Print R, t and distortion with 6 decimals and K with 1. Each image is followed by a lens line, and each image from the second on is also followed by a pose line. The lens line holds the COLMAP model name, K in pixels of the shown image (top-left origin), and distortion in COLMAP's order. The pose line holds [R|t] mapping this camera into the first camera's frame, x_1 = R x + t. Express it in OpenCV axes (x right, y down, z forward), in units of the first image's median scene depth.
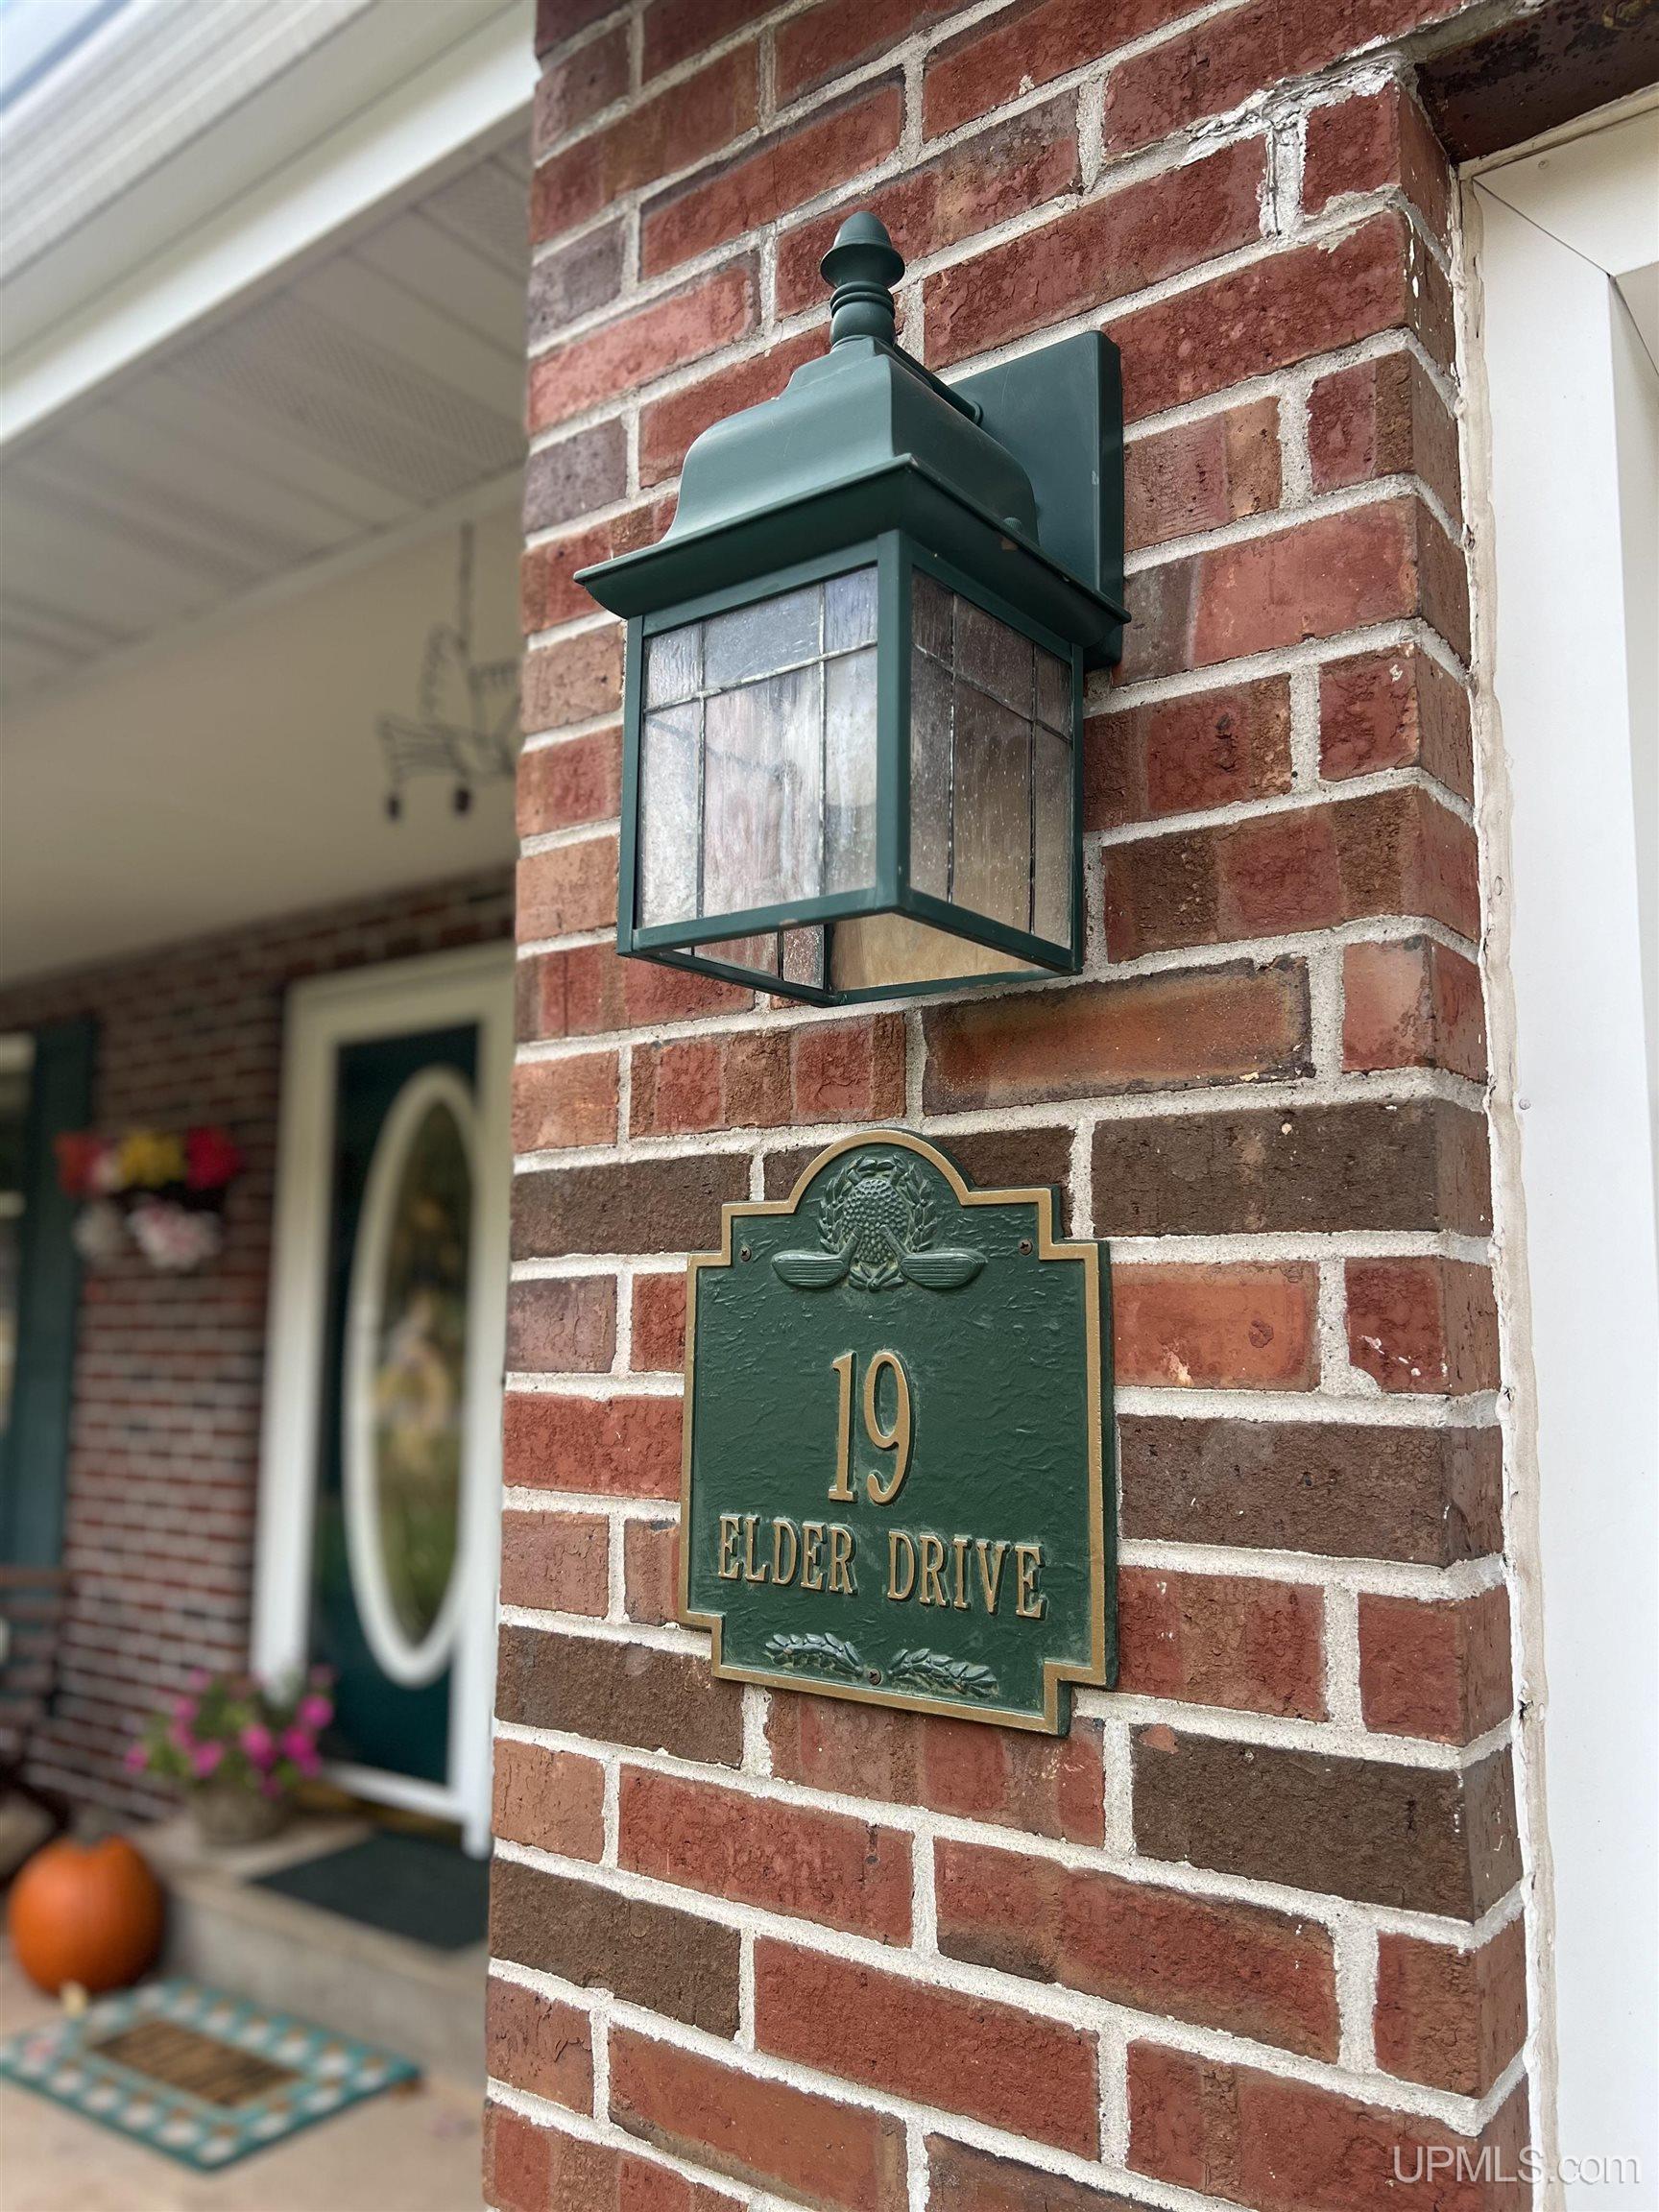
lens RADIAL K [[1680.7, 0, 829.5], [0, 1680.7, 1106.0], [0, 0, 1]] dist [-0.000858, -0.002940]
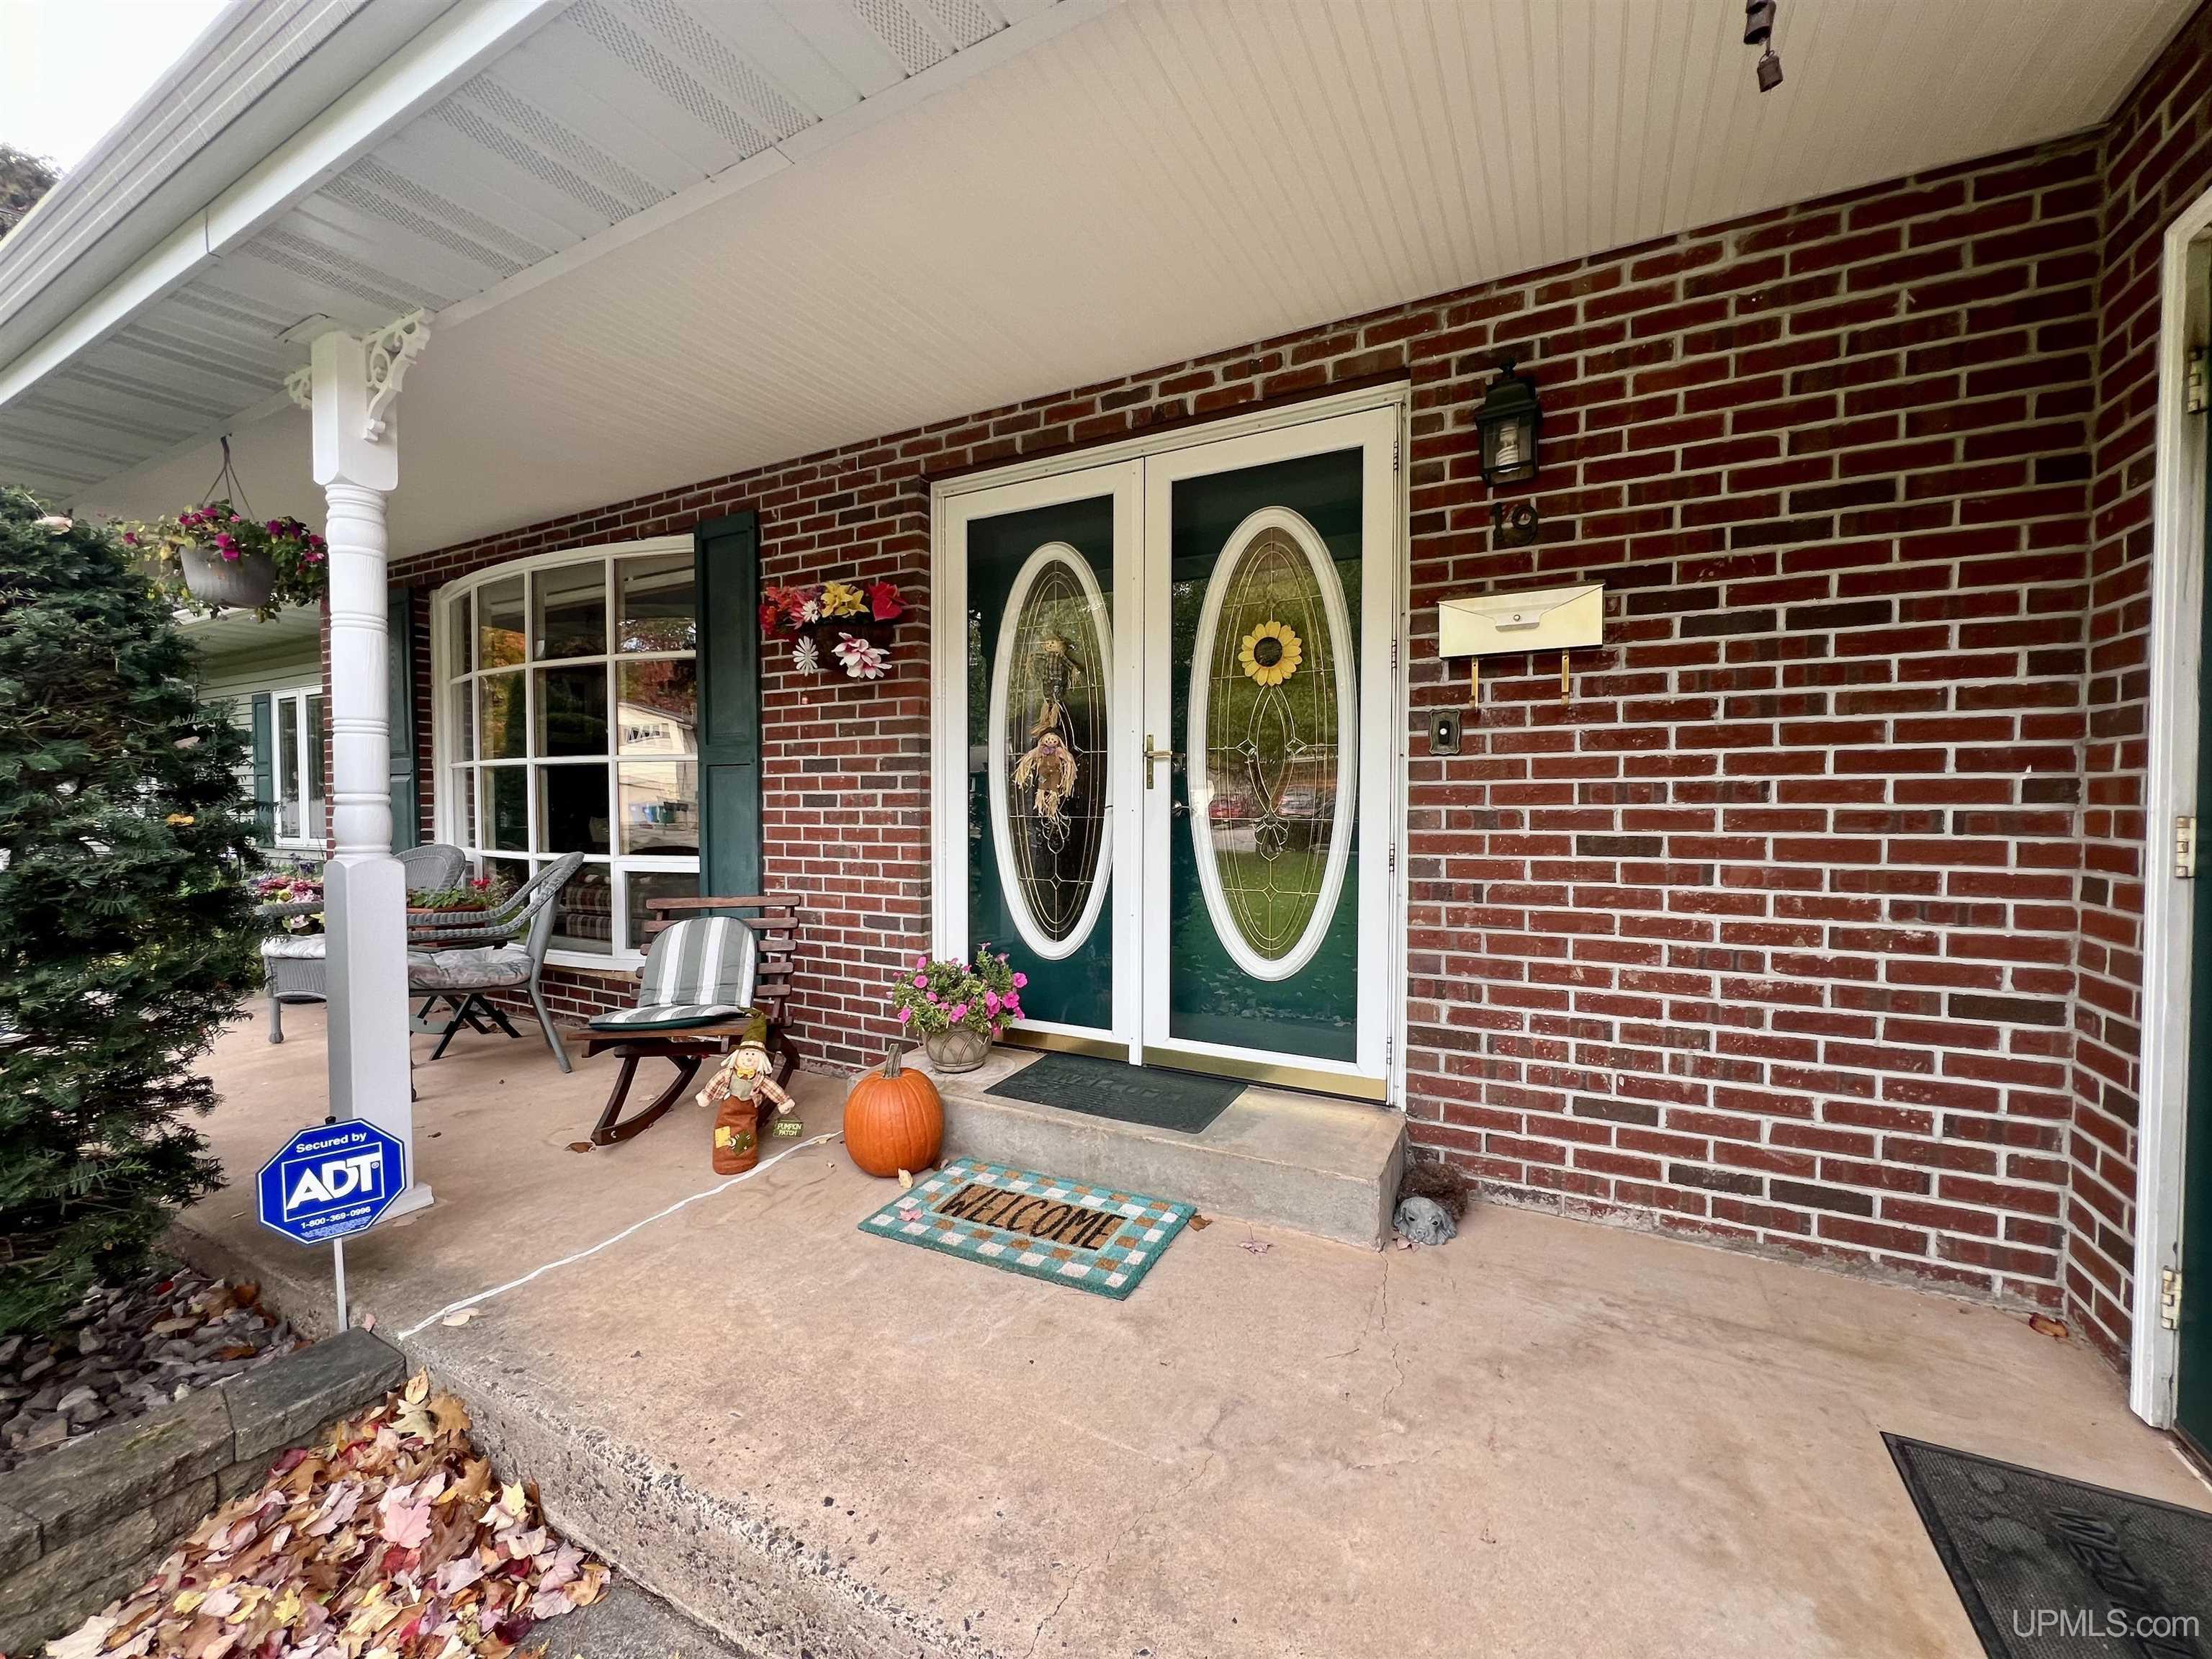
lens RADIAL K [[882.0, 0, 1106.0], [0, 882.0, 829.5], [0, 0, 1]] dist [0.000089, 0.000006]
pose [[0.987133, -0.012132, 0.159442, -0.364159], [-0.015897, 0.984733, 0.173346, 0.101745], [-0.159110, -0.173650, 0.971869, 0.275218]]
